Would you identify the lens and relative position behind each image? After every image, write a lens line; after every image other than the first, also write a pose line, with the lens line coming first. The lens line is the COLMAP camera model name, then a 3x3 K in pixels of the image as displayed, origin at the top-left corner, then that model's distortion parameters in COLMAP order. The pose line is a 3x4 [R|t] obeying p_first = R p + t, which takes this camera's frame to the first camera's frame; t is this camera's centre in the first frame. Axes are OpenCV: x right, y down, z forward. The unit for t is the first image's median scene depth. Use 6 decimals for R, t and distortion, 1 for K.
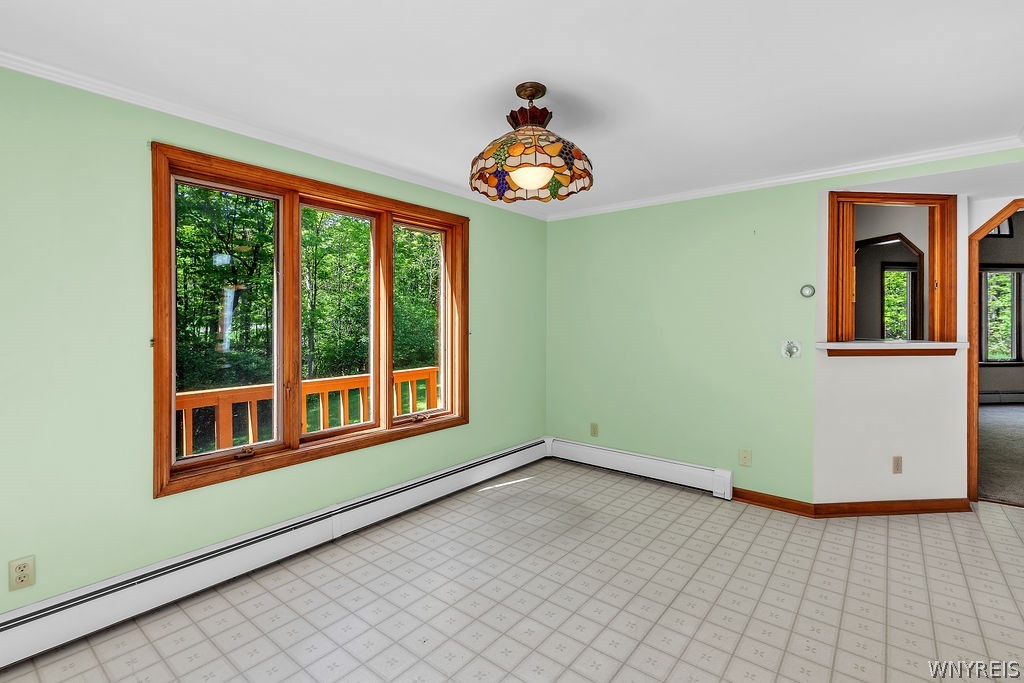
lens RADIAL K [[468.6, 0, 516.2], [0, 468.6, 332.9], [0, 0, 1]] dist [0.012035, 0.000003]
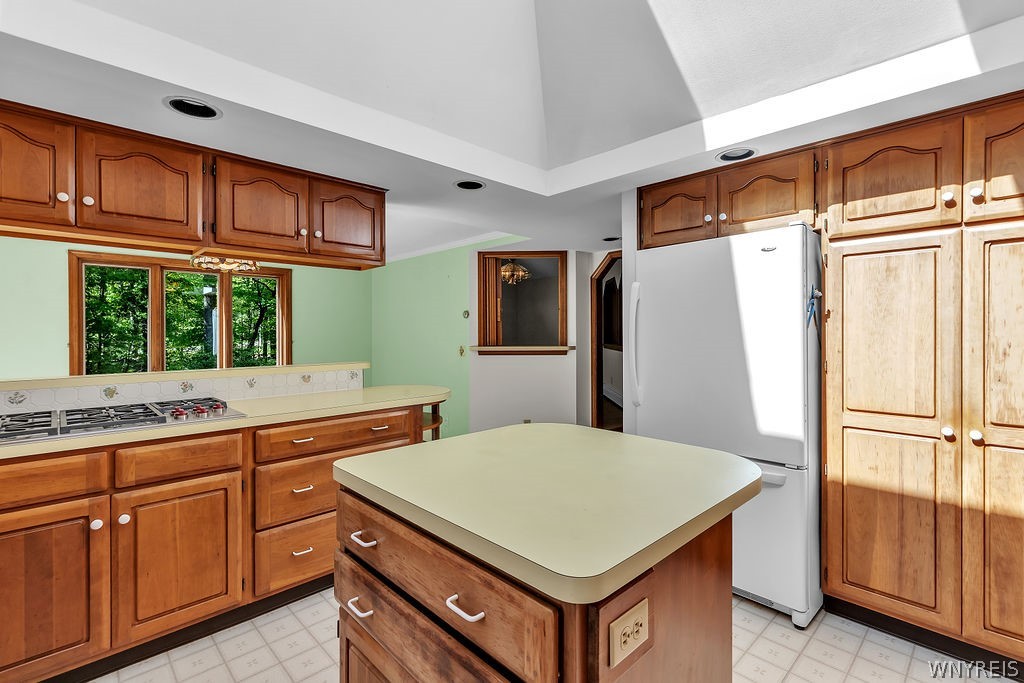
lens RADIAL K [[482.8, 0, 512.5], [0, 482.8, 334.7], [0, 0, 1]] dist [0.010438, -0.002666]
pose [[0.989991, -0.003898, -0.141078, 0.973295], [0.001467, 0.999849, -0.017335, 0.008729], [0.141124, 0.016954, 0.989847, -0.570502]]
